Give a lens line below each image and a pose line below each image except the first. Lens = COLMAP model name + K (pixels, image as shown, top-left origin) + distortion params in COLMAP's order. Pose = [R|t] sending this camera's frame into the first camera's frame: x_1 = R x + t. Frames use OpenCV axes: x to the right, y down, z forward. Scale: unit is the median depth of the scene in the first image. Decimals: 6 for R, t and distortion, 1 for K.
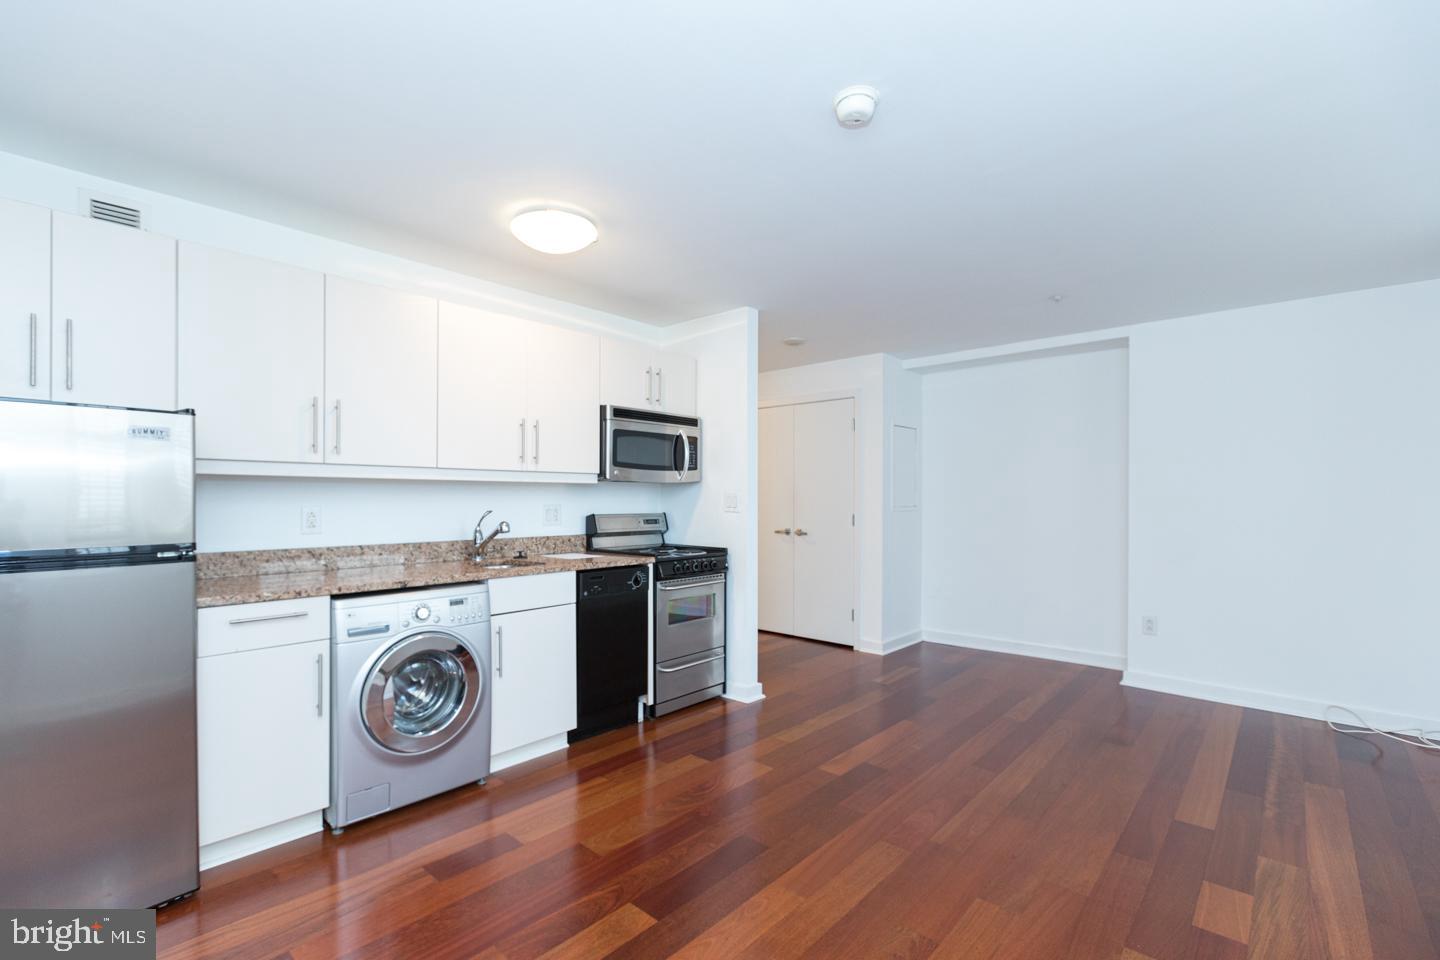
lens RADIAL K [[640.0, 0, 718.6], [0, 640.0, 502.6], [0, 0, 1]] dist [-0.001154, -0.000406]
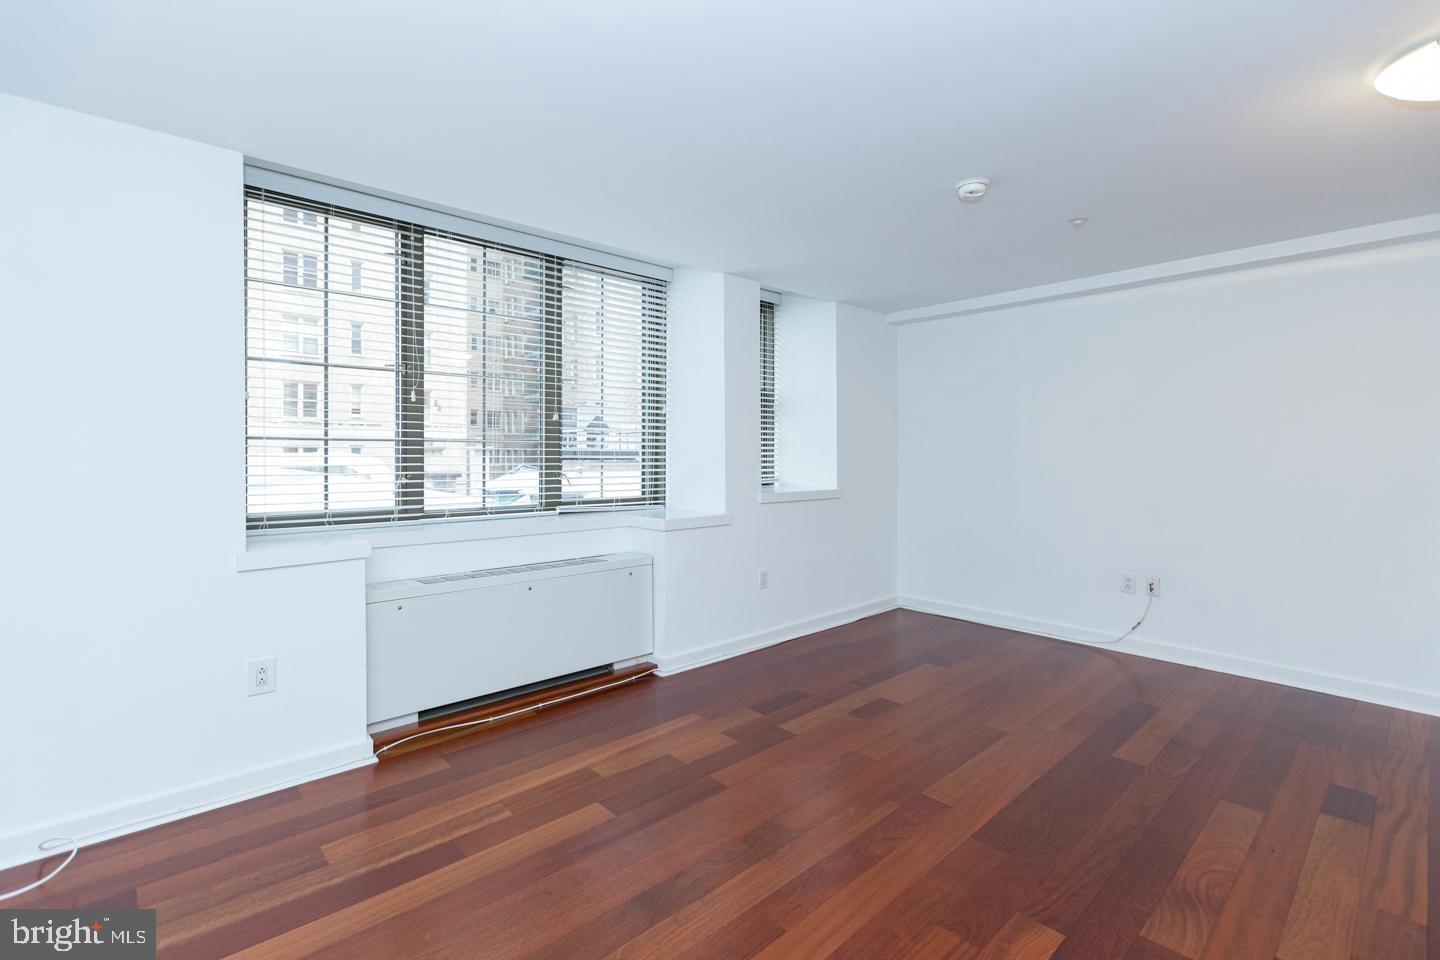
lens RADIAL K [[662.8, 0, 715.6], [0, 662.8, 452.8], [0, 0, 1]] dist [-0.001298, -0.000216]
pose [[-0.996128, -0.004223, 0.087808, 0.255258], [-0.003467, 0.999956, 0.008763, -0.014187], [-0.087841, 0.008425, -0.996099, 0.994431]]
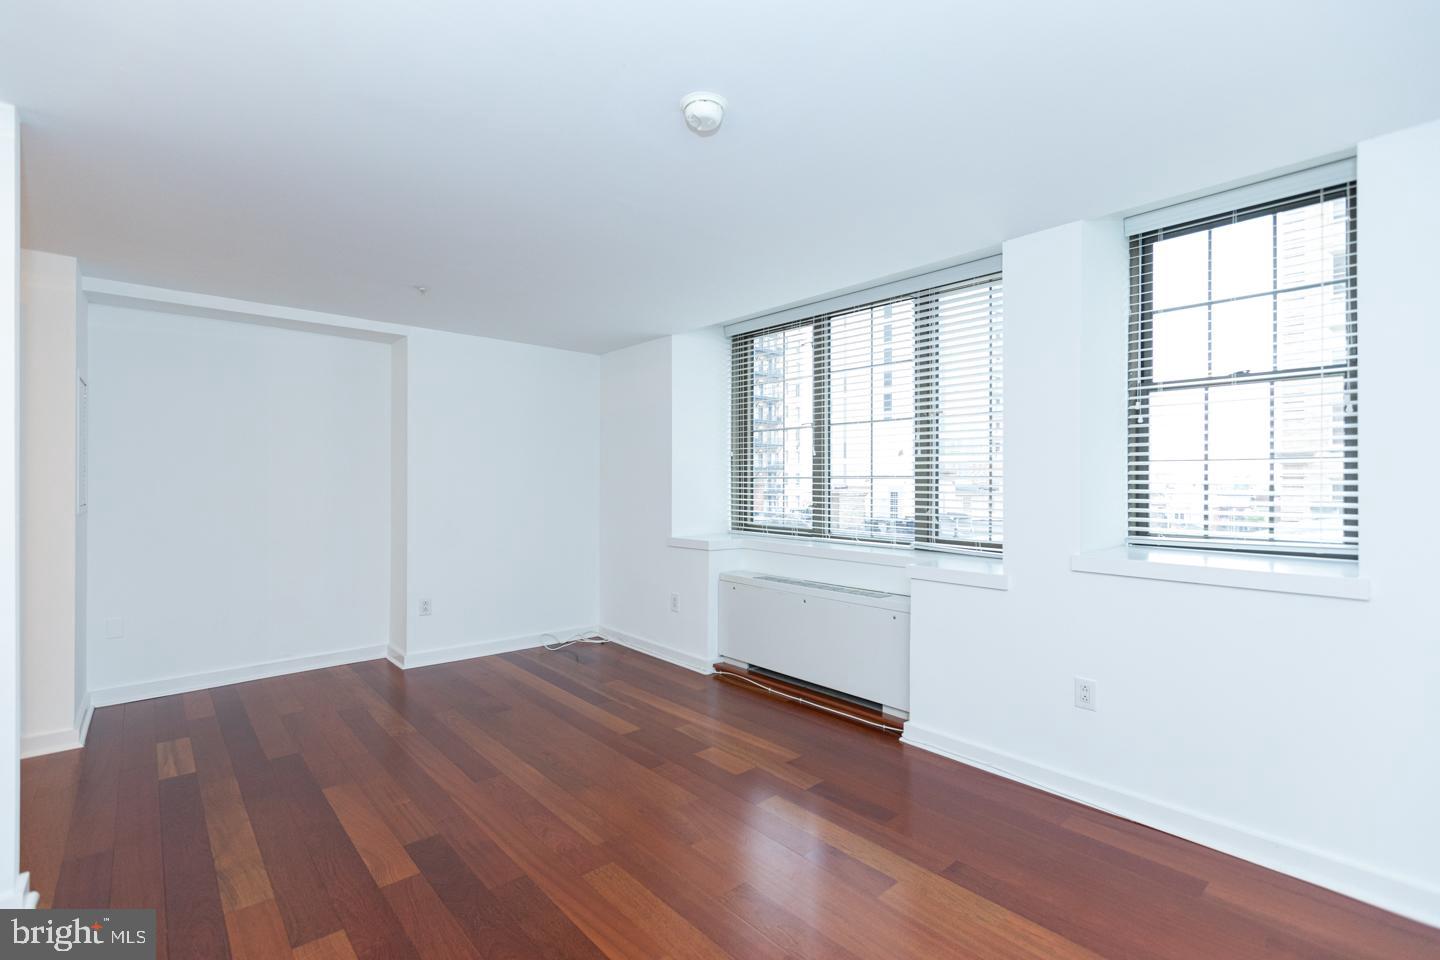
lens RADIAL K [[640.3, 0, 704.1], [0, 640.3, 483.2], [0, 0, 1]] dist [0.001456, 0.000060]
pose [[0.117483, -0.002540, 0.993072, -0.305825], [0.005718, 0.999982, 0.001881, -0.015467], [-0.993058, 0.005457, 0.117495, 0.347816]]
